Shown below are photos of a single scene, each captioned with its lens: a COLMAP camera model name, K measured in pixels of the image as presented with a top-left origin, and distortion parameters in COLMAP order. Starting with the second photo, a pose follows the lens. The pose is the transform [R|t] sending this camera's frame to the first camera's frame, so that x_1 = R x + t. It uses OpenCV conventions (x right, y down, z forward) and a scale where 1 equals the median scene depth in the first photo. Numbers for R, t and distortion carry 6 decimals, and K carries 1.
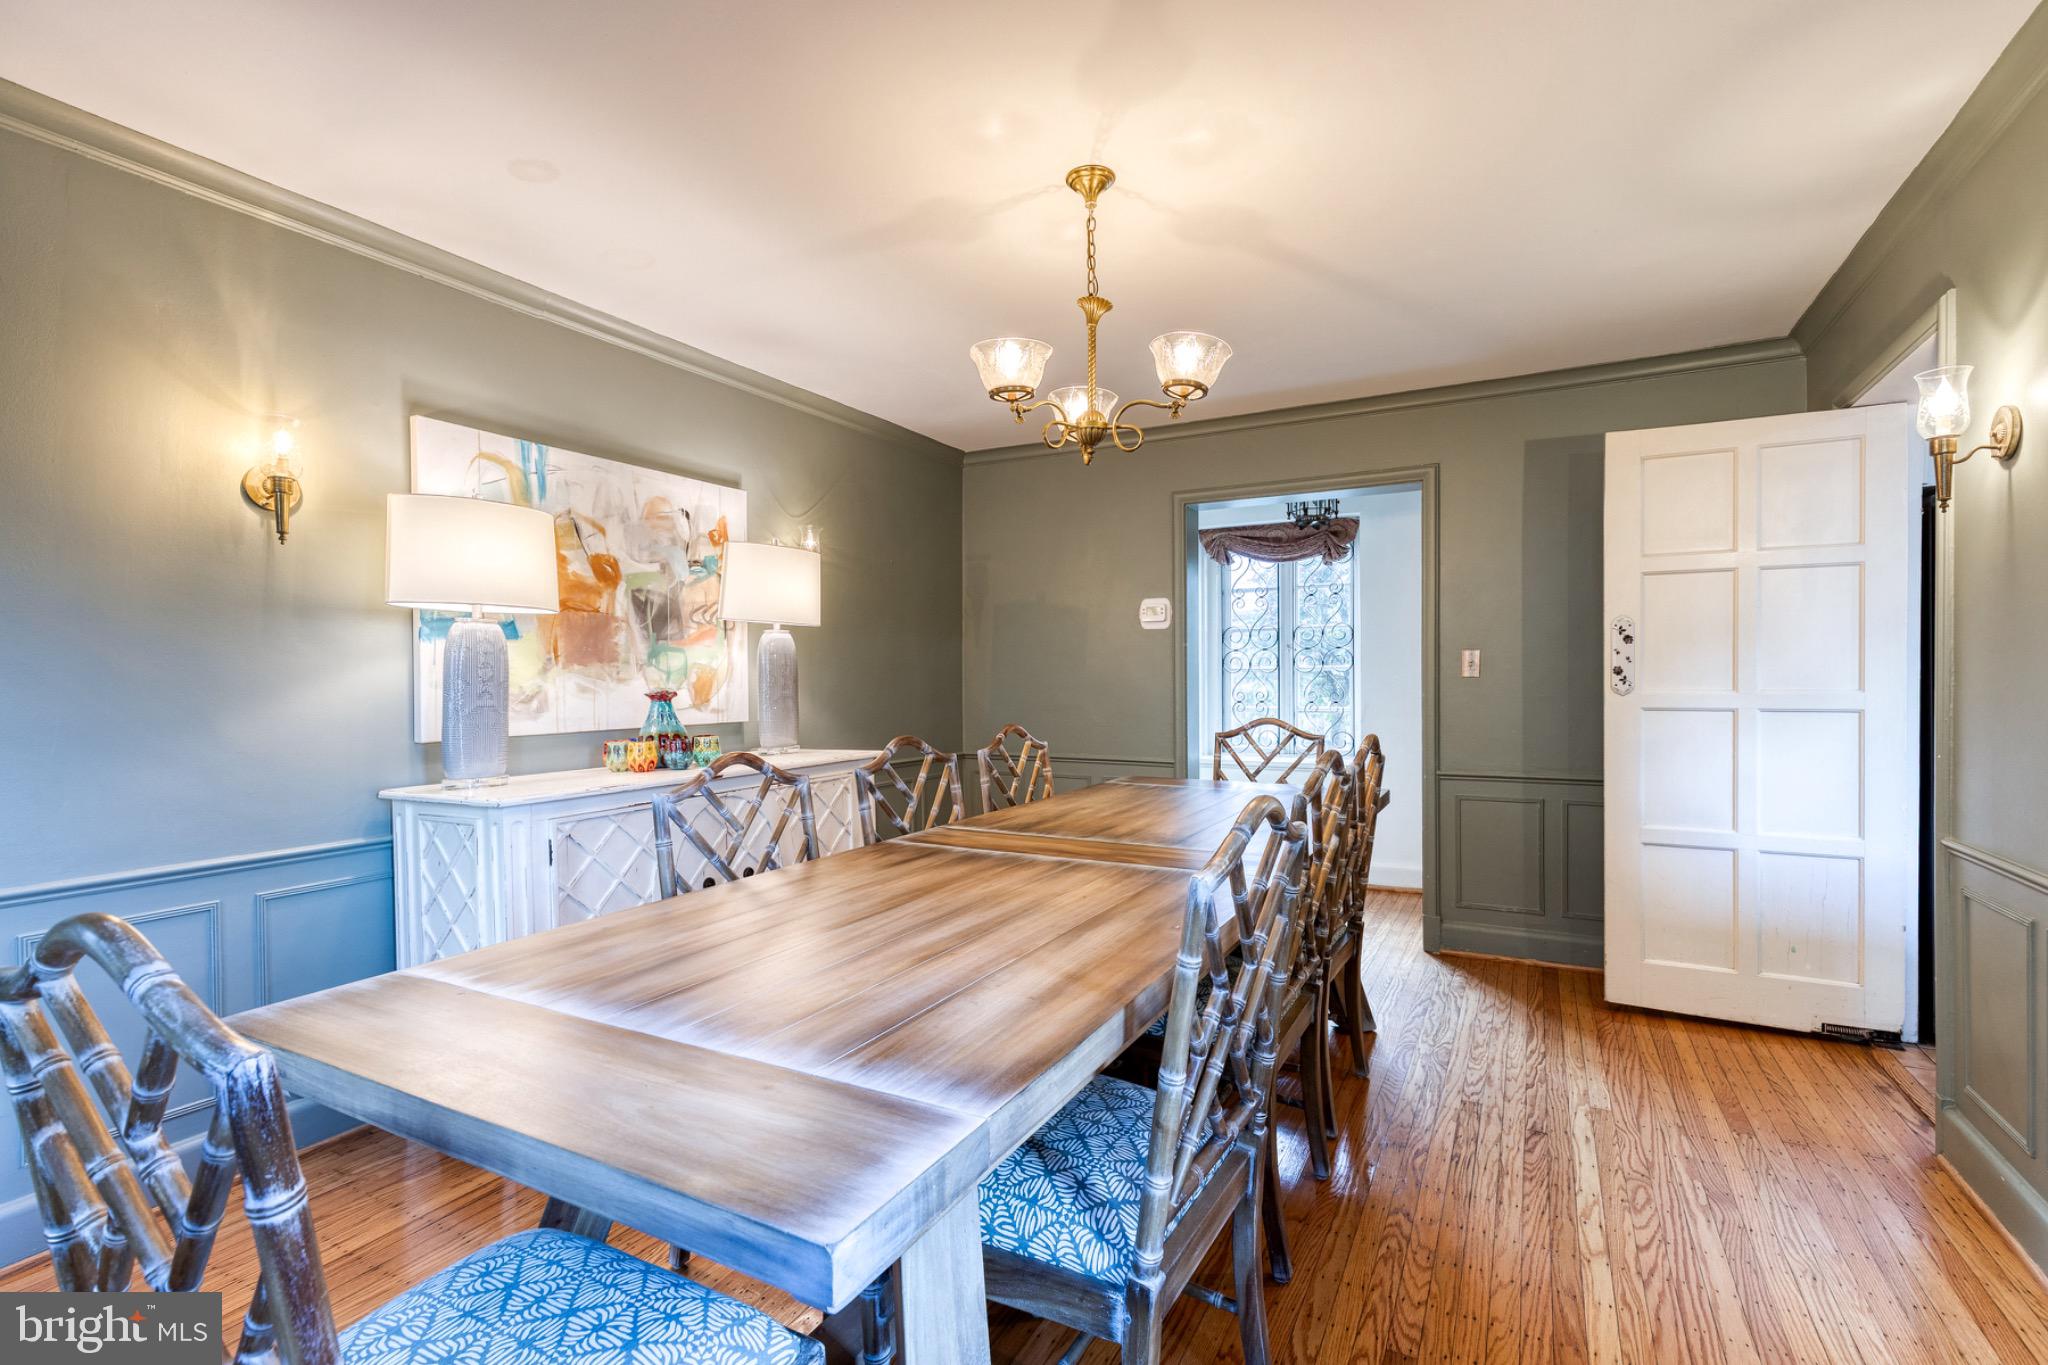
lens RADIAL K [[940.0, 0, 1020.1], [0, 940.0, 681.9], [0, 0, 1]] dist [0.003430, 0.000193]
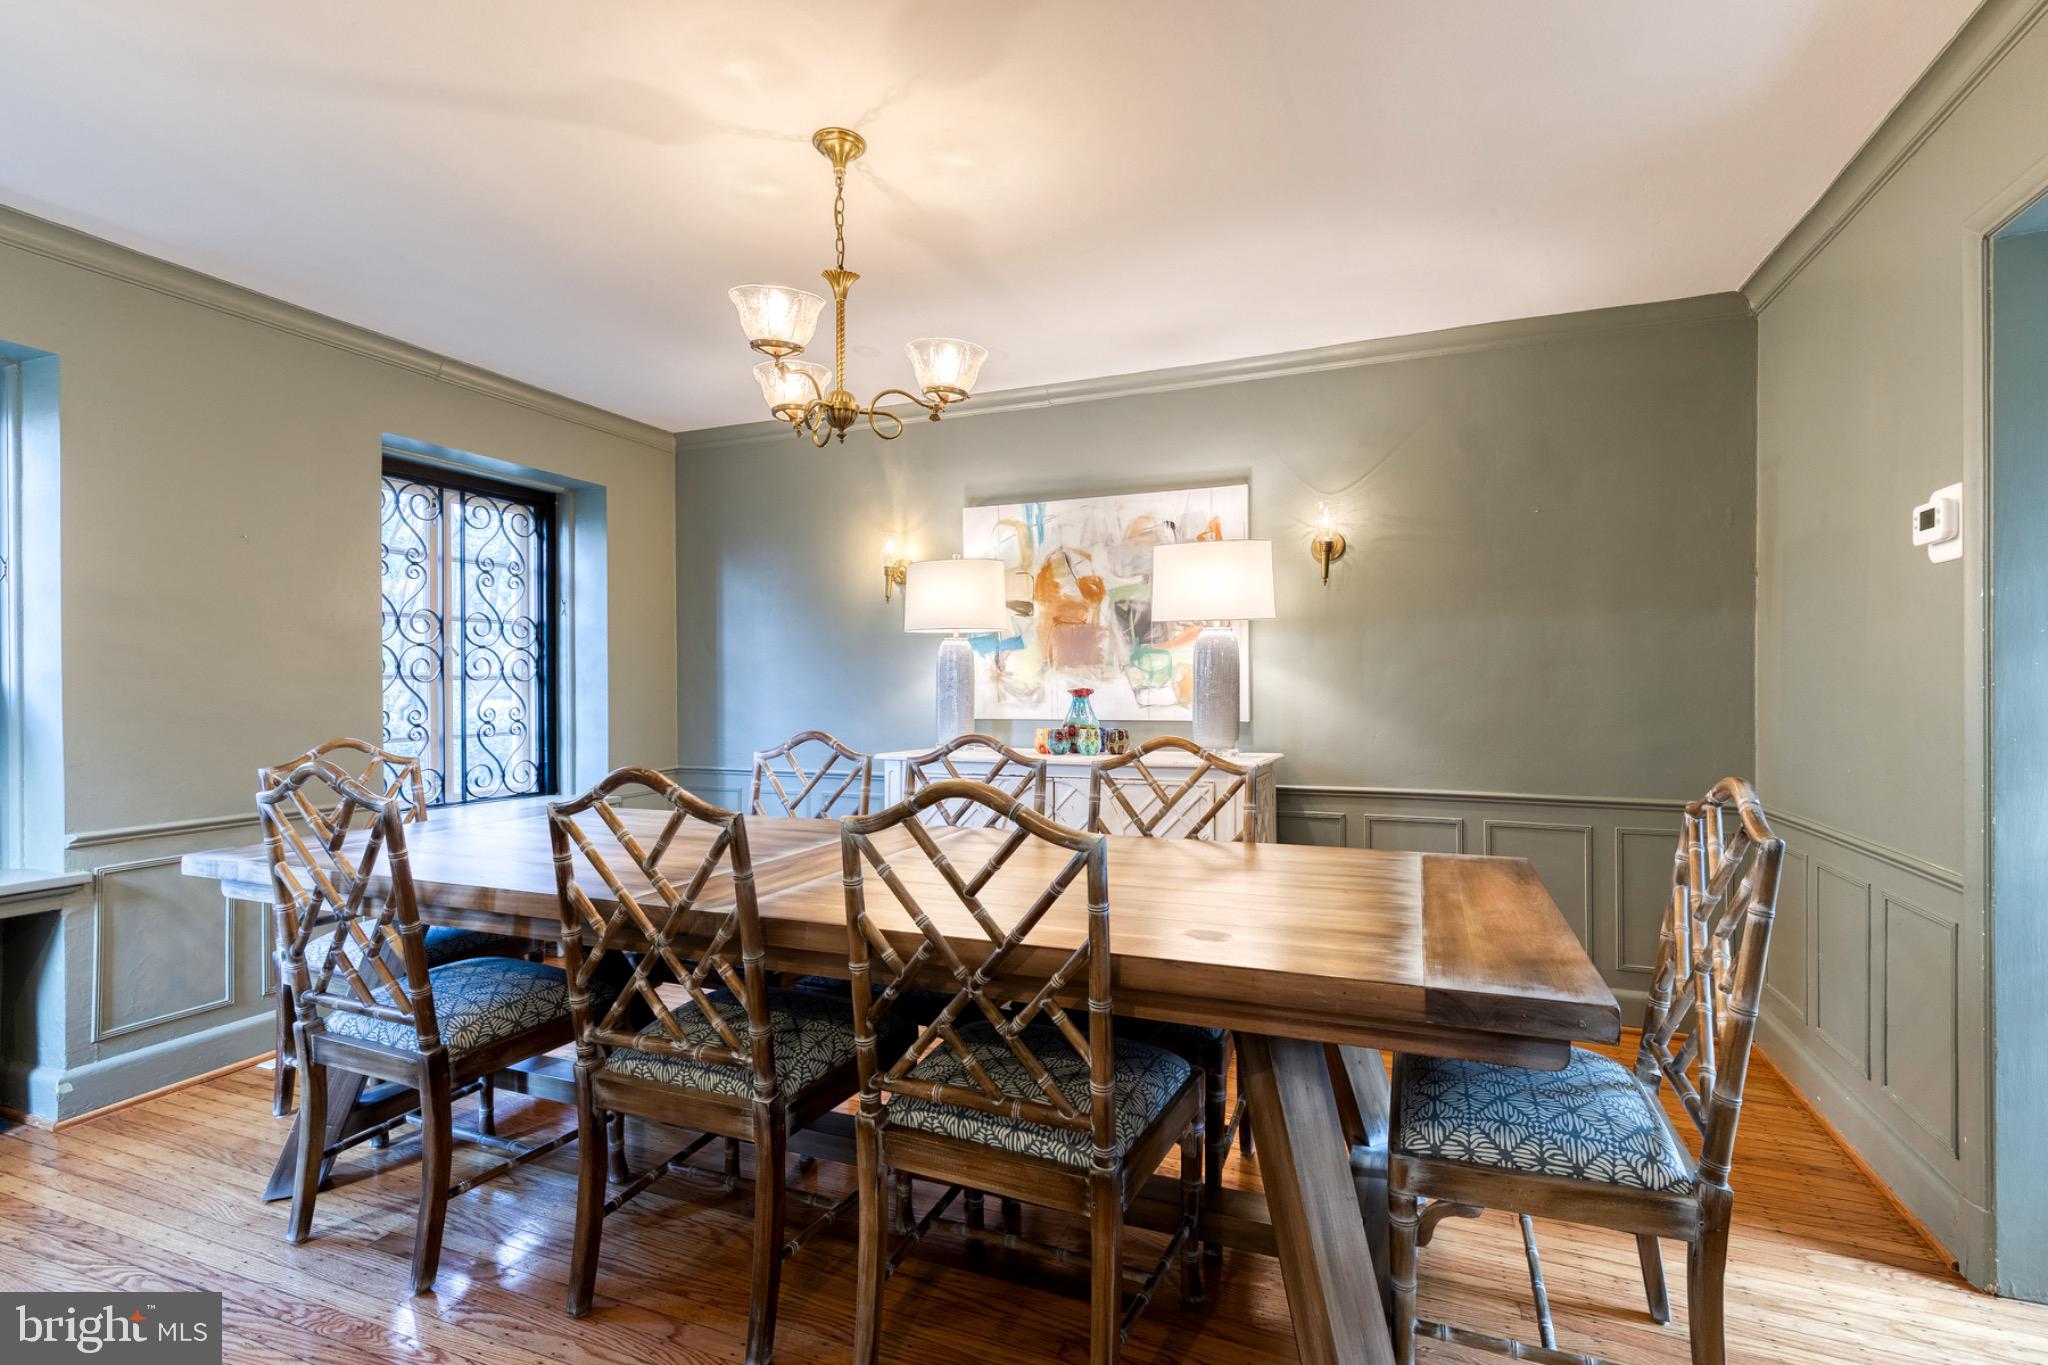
lens RADIAL K [[940.0, 0, 1021.4], [0, 940.0, 686.1], [0, 0, 1]] dist [0.003430, 0.000193]
pose [[0.105483, 0.000794, -0.994421, 0.760426], [-0.006421, 0.999979, 0.000118, 0.007766], [0.994400, 0.006373, 0.105486, 0.781559]]
